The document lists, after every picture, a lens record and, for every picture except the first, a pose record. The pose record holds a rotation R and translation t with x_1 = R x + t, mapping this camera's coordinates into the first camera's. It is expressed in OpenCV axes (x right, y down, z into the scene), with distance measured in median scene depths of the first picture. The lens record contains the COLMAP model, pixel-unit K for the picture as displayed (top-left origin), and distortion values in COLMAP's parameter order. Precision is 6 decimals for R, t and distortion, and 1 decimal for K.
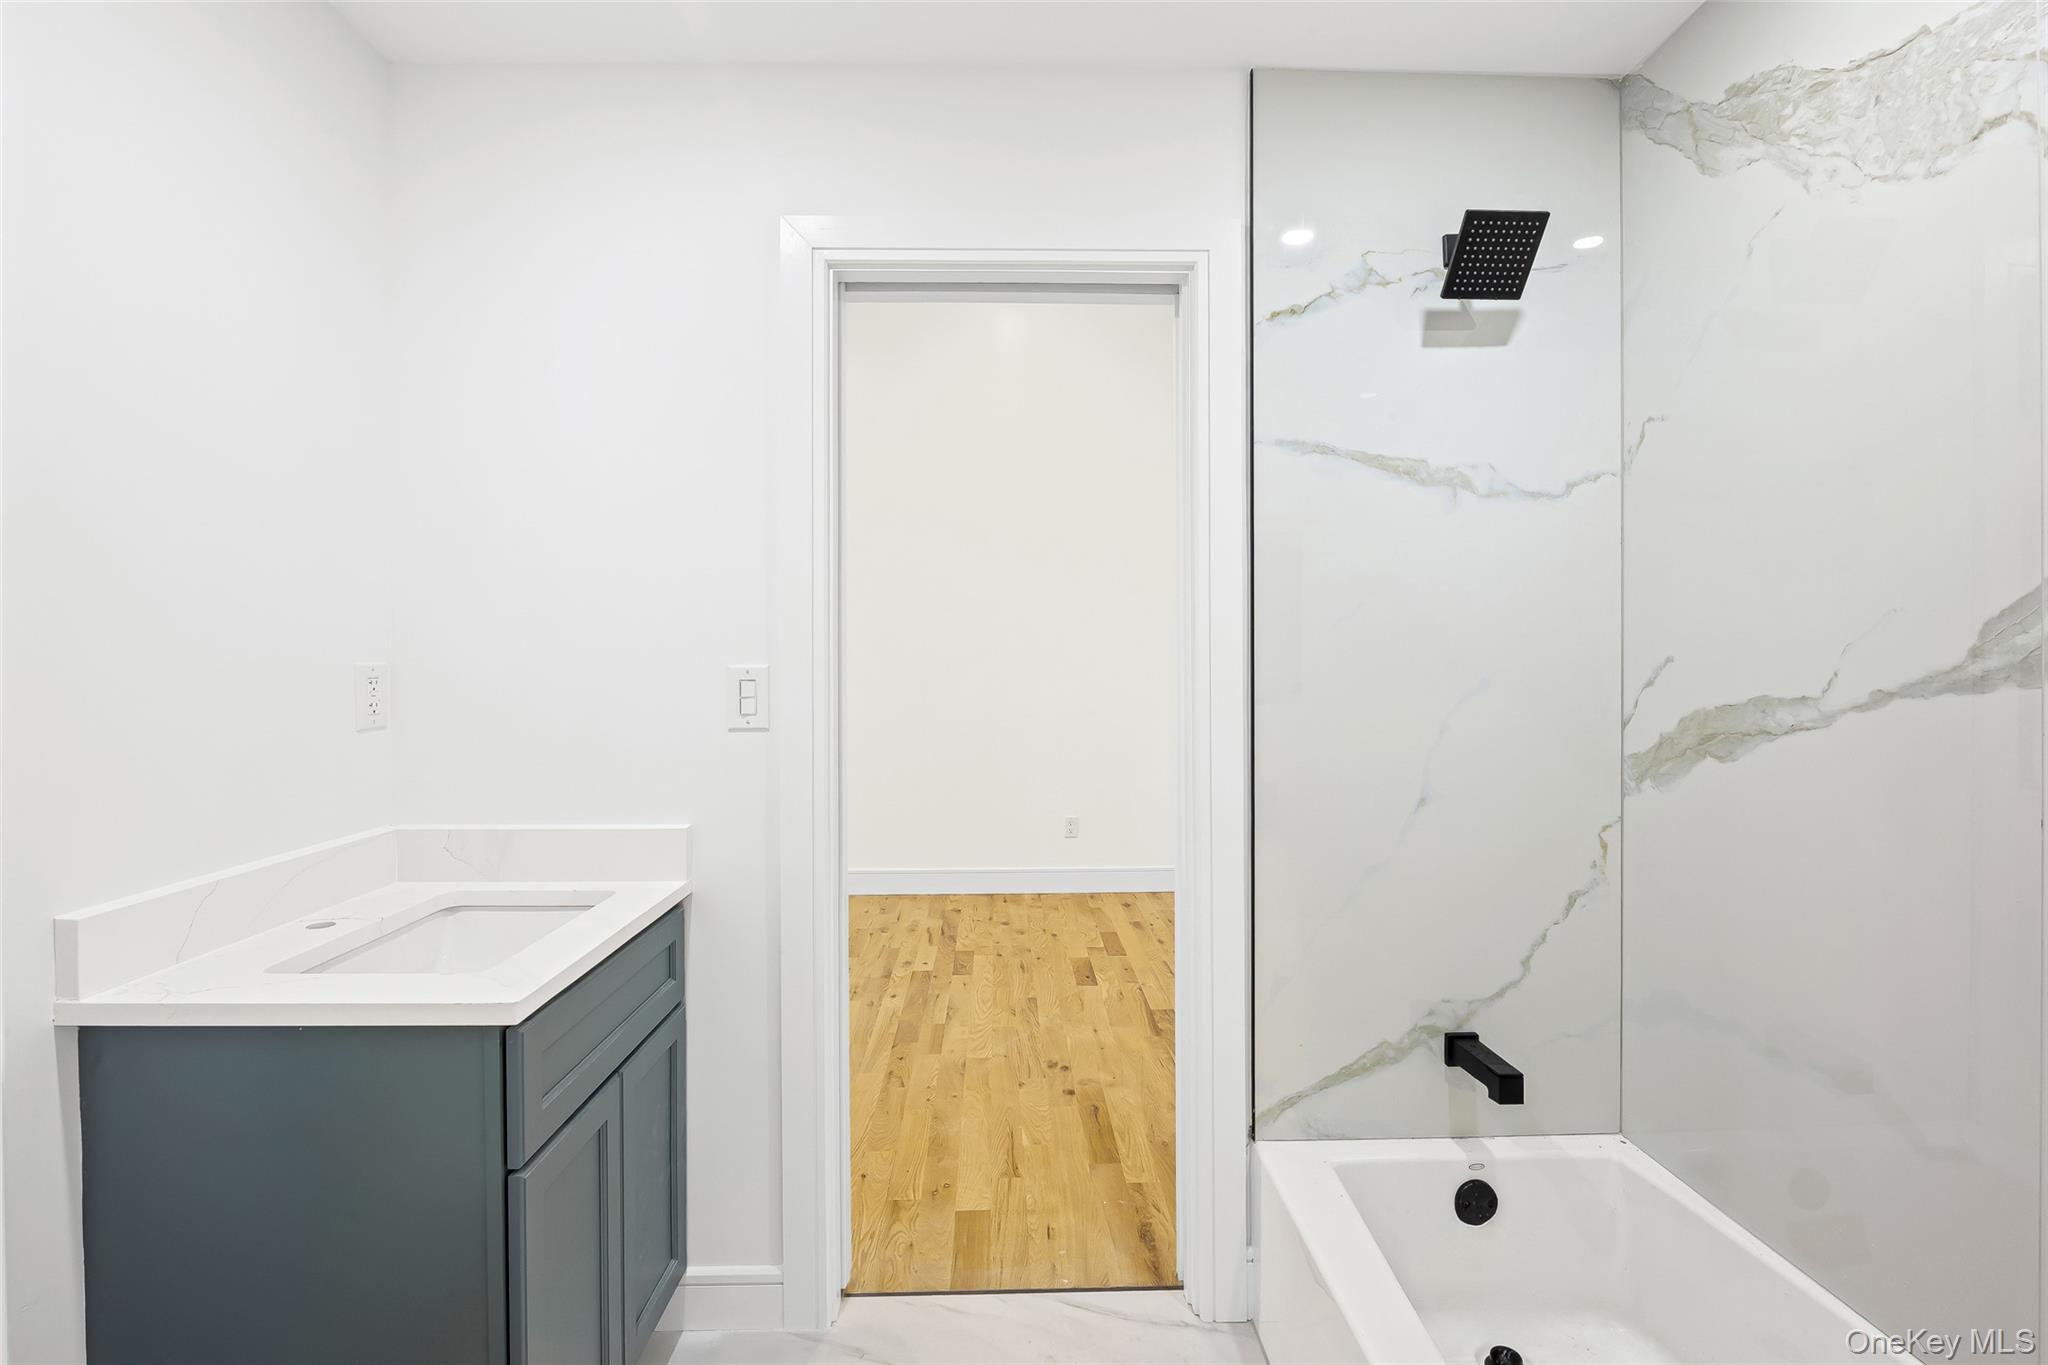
lens RADIAL K [[956.7, 0, 1009.0], [0, 956.7, 674.9], [0, 0, 1]] dist [-0.010208, 0.000655]
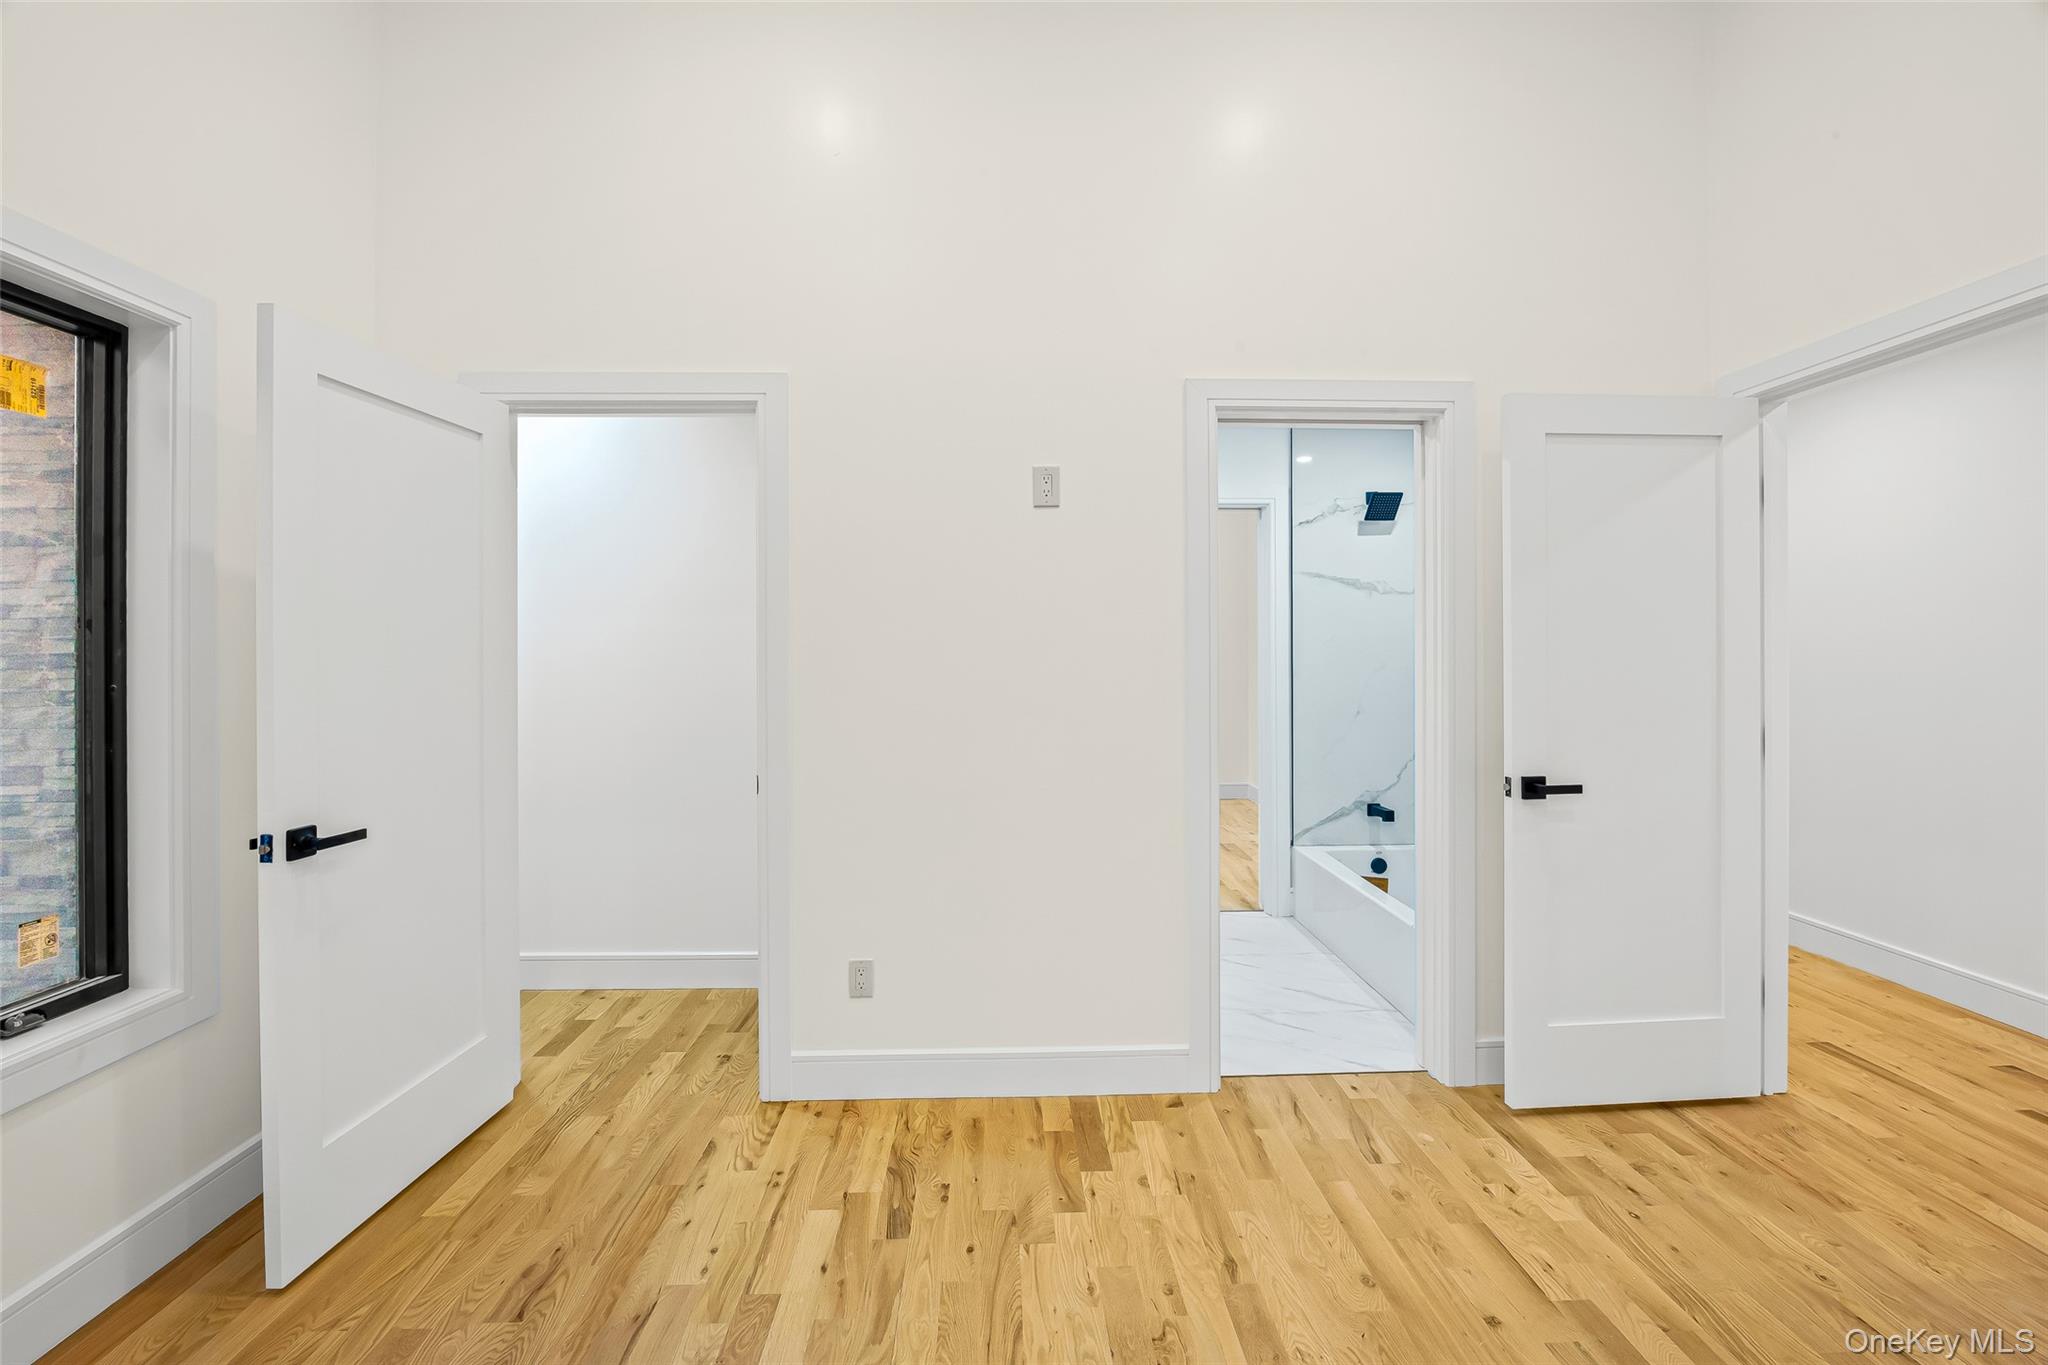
lens RADIAL K [[887.6, 0, 1034.2], [0, 887.6, 664.9], [0, 0, 1]] dist [-0.003484, -0.000224]
pose [[0.999726, -0.000016, 0.023399, -0.491781], [0.000126, 0.999989, -0.004699, 0.014578], [-0.023399, 0.004701, 0.999715, -1.360586]]
